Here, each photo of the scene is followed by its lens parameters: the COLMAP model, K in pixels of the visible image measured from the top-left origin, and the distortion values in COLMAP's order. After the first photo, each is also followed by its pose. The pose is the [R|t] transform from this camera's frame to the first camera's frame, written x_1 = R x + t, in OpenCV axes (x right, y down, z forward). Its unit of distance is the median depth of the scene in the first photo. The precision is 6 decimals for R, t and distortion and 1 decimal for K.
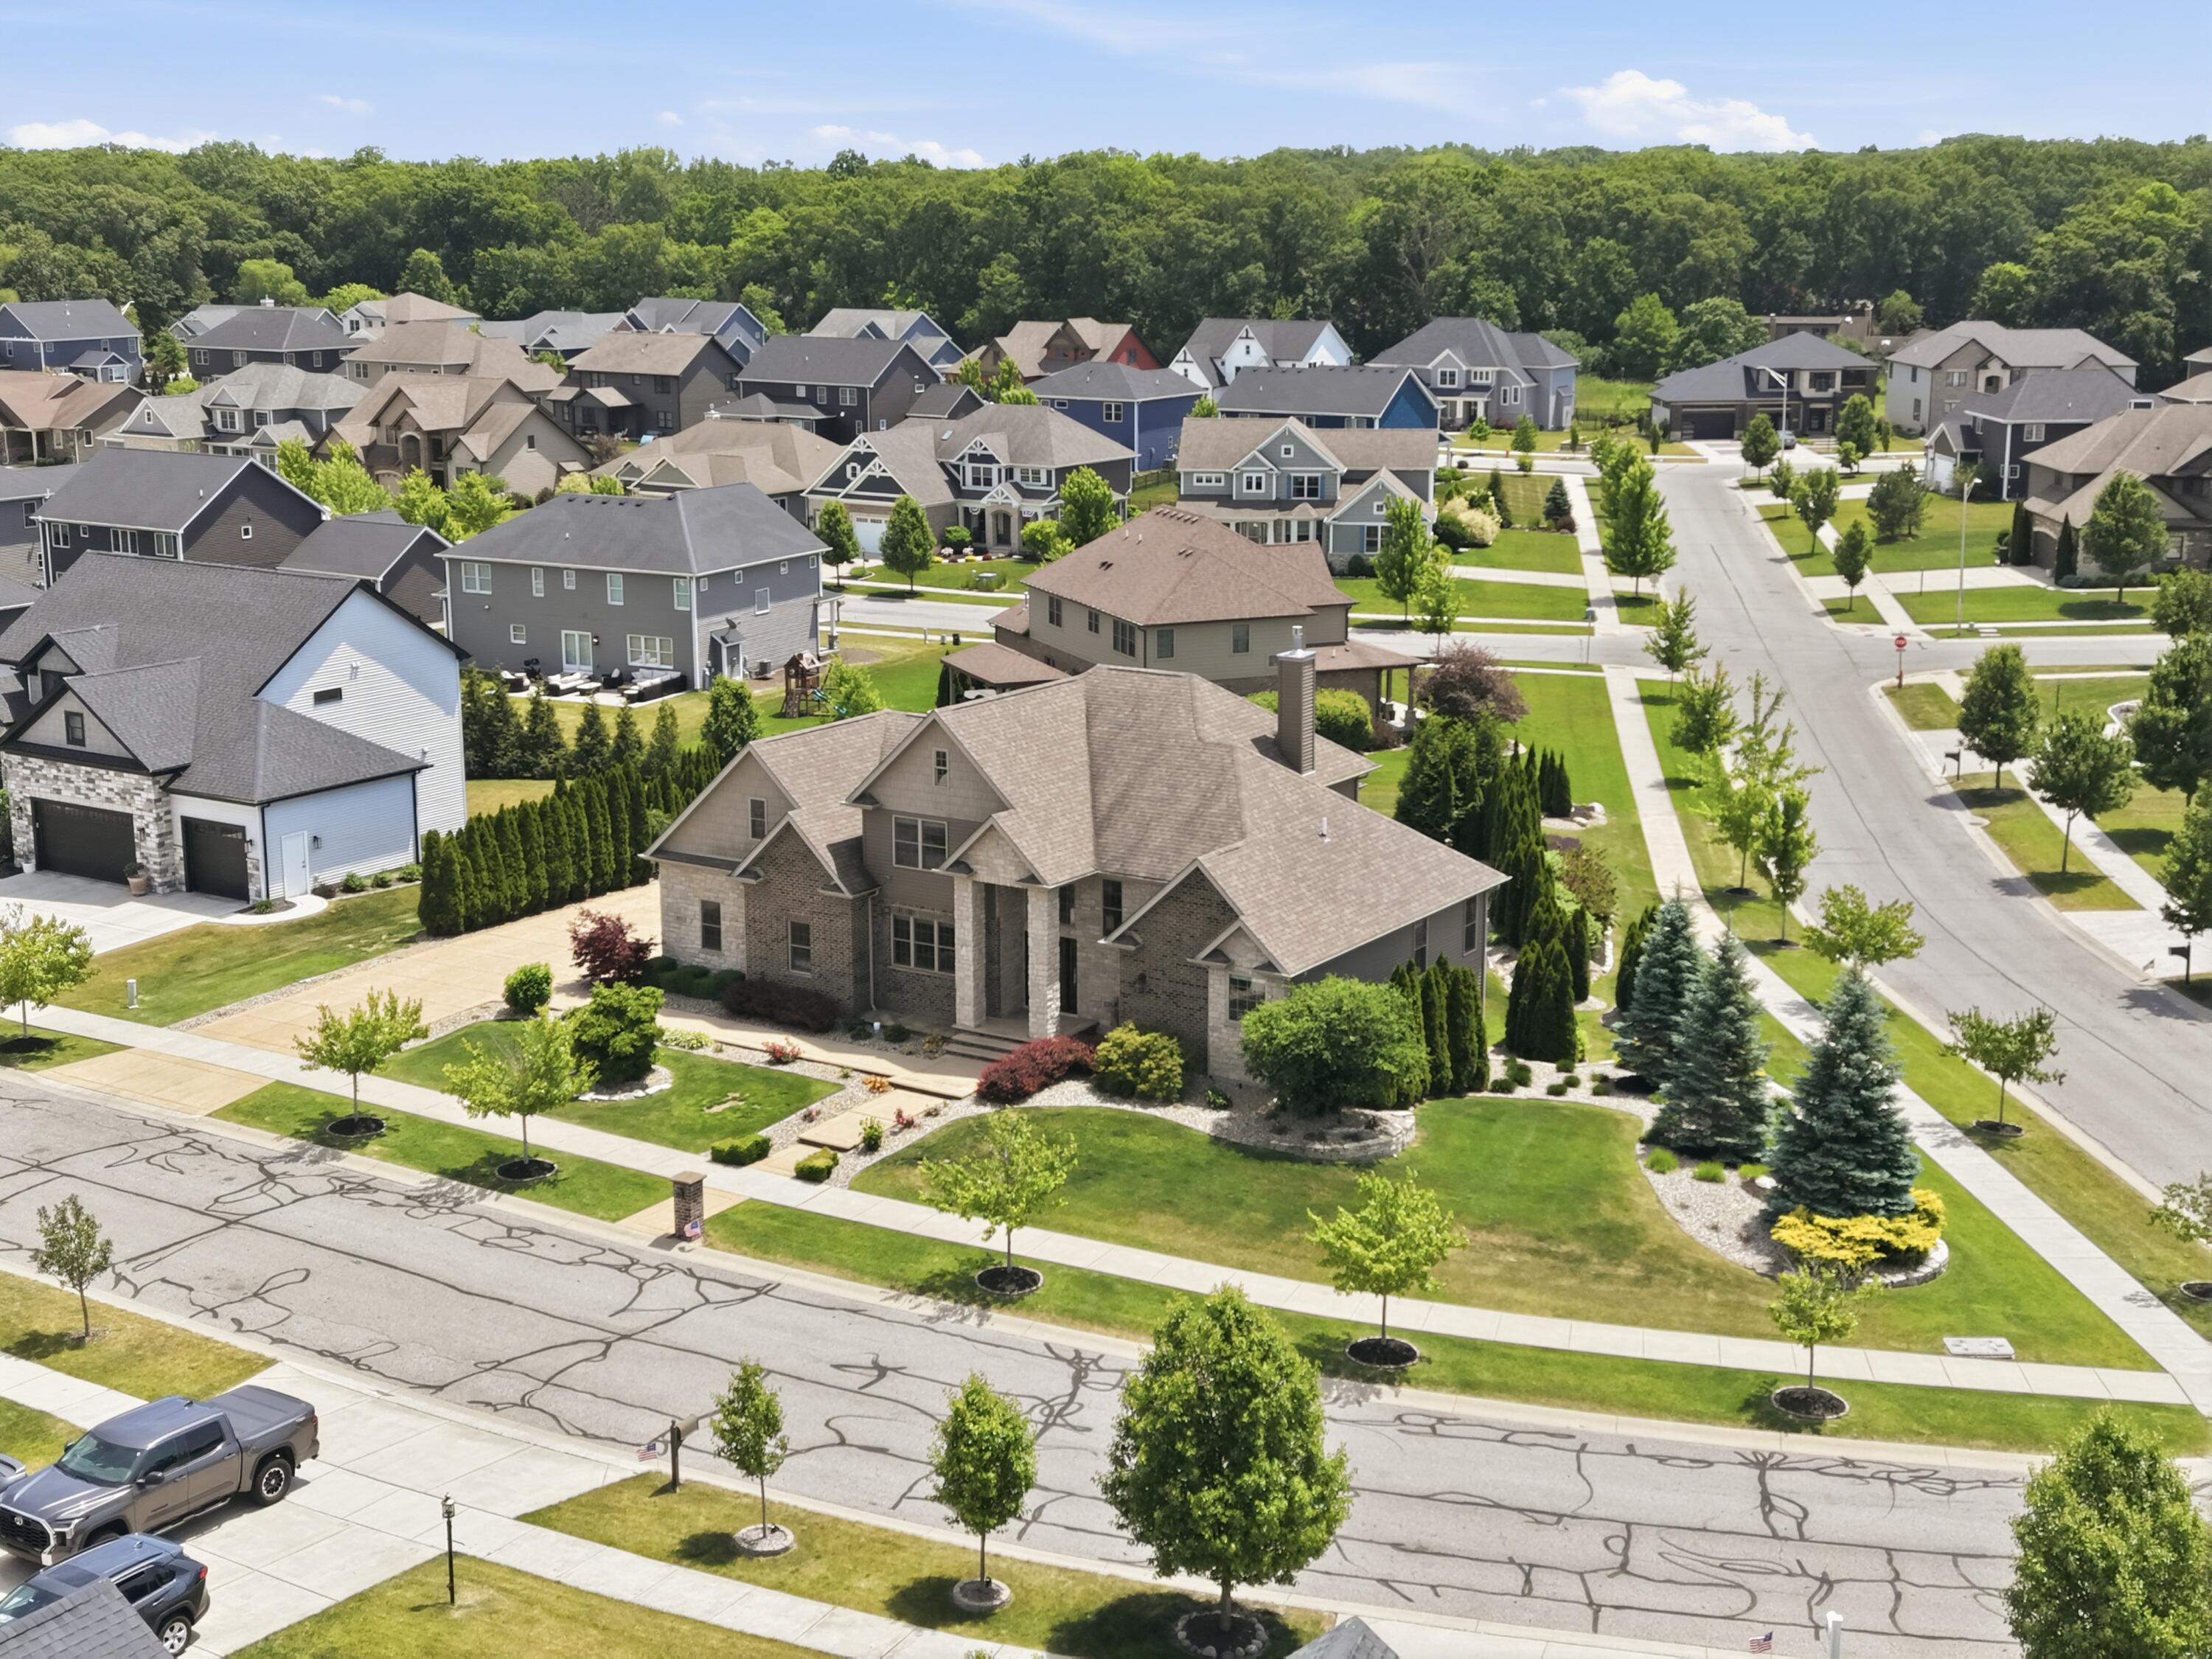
lens RADIAL K [[2919.2, 0, 1102.7], [0, 2919.2, 859.4], [0, 0, 1]] dist [0.243361, -0.888876]
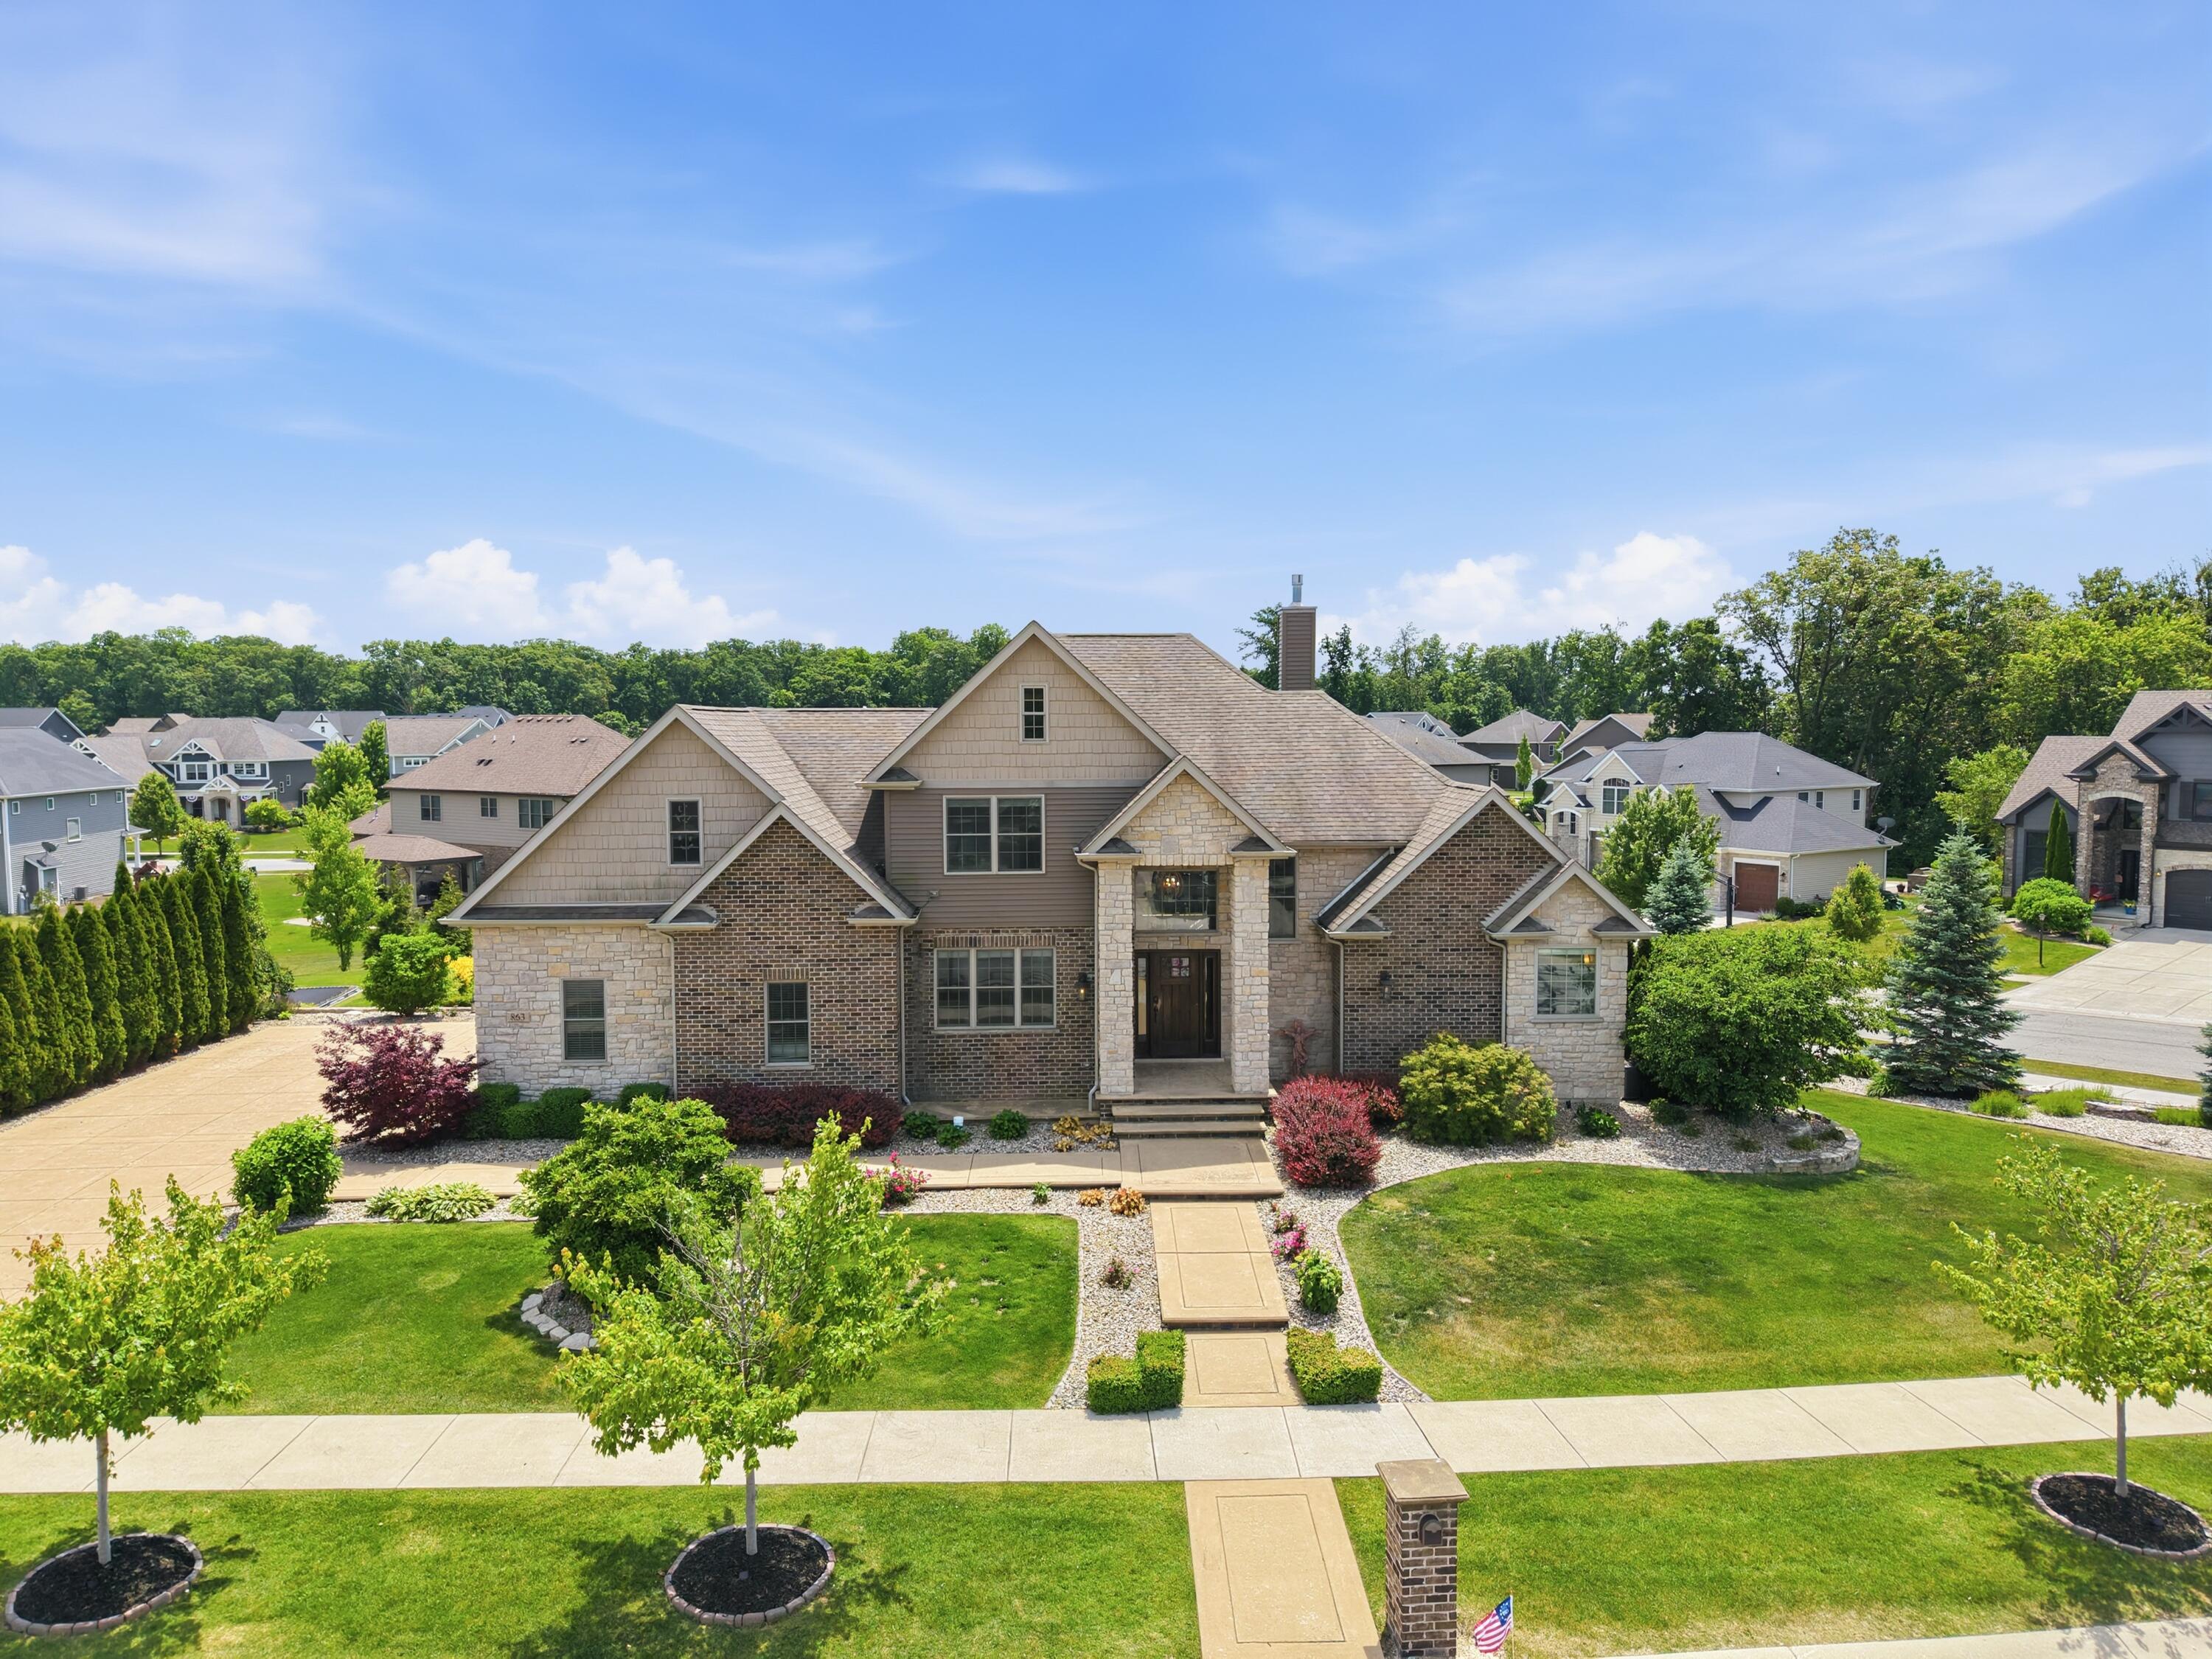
lens RADIAL K [[1471.7, 0, 1106.0], [0, 1471.7, 829.5], [0, 0, 1]] dist [0.075832, -0.104924]
pose [[0.813872, -0.044529, 0.579335, -0.205063], [0.133660, 0.984668, -0.112087, 0.030173], [-0.565462, 0.168659, 0.807346, 0.621423]]
